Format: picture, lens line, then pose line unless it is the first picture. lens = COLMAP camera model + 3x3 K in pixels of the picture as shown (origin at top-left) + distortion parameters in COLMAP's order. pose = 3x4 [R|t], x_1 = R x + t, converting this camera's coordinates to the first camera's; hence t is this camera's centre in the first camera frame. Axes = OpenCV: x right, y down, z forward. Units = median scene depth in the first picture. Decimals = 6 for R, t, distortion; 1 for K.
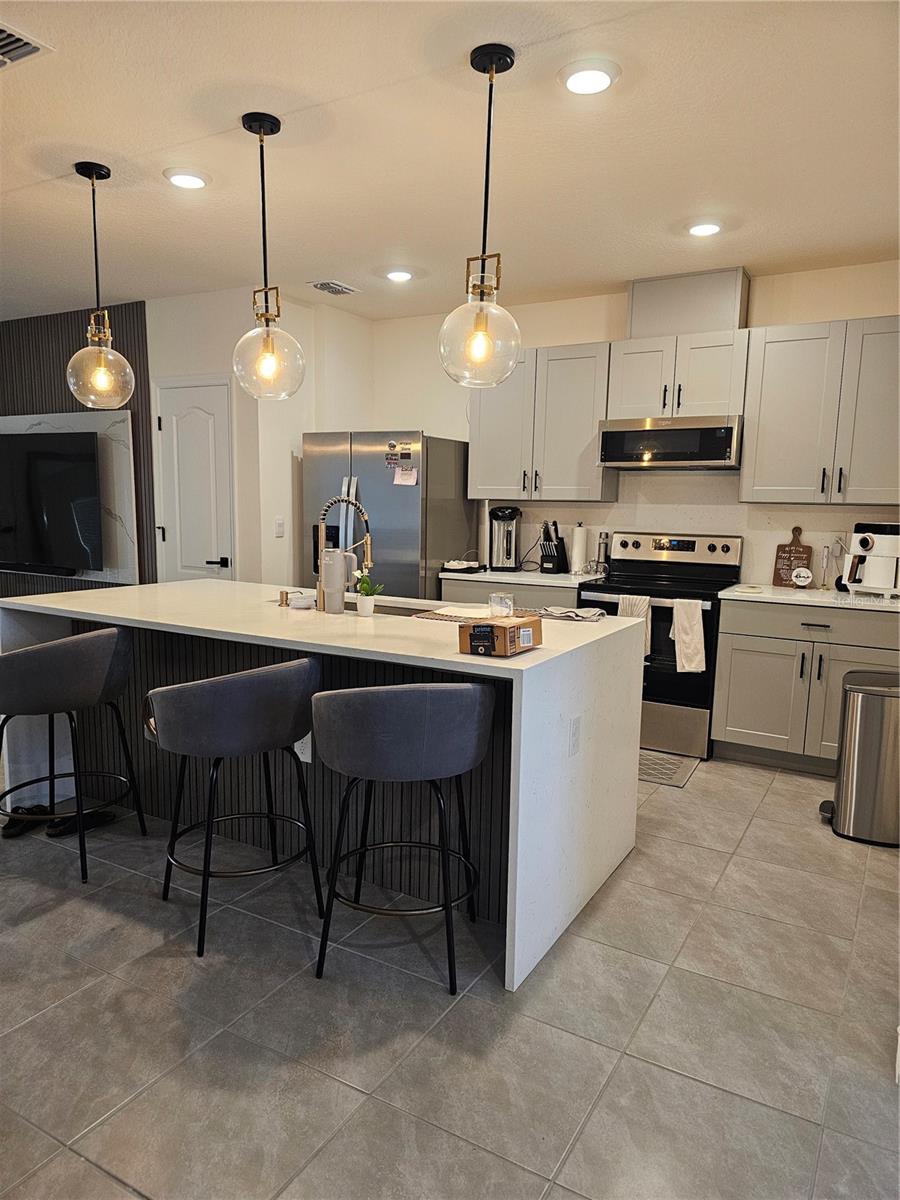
lens RADIAL K [[809.3, 0, 446.5], [0, 809.3, 601.9], [0, 0, 1]] dist [0.044071, -0.040896]
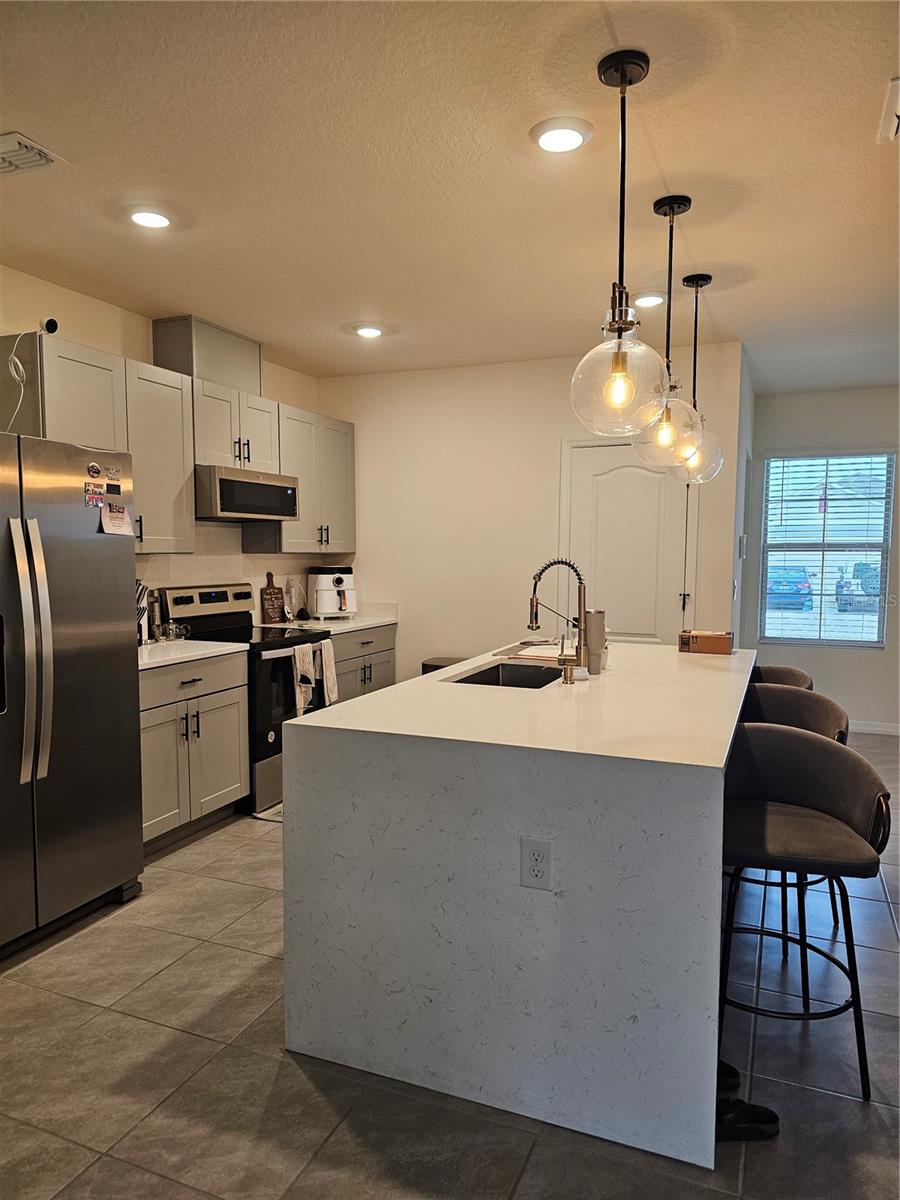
lens RADIAL K [[809.3, 0, 446.7], [0, 809.3, 604.8], [0, 0, 1]] dist [0.044071, -0.040896]
pose [[-0.134169, -0.087234, 0.987111, -0.759963], [0.113930, 0.988155, 0.102812, -0.135965], [-0.984387, 0.126256, -0.122641, 0.889906]]
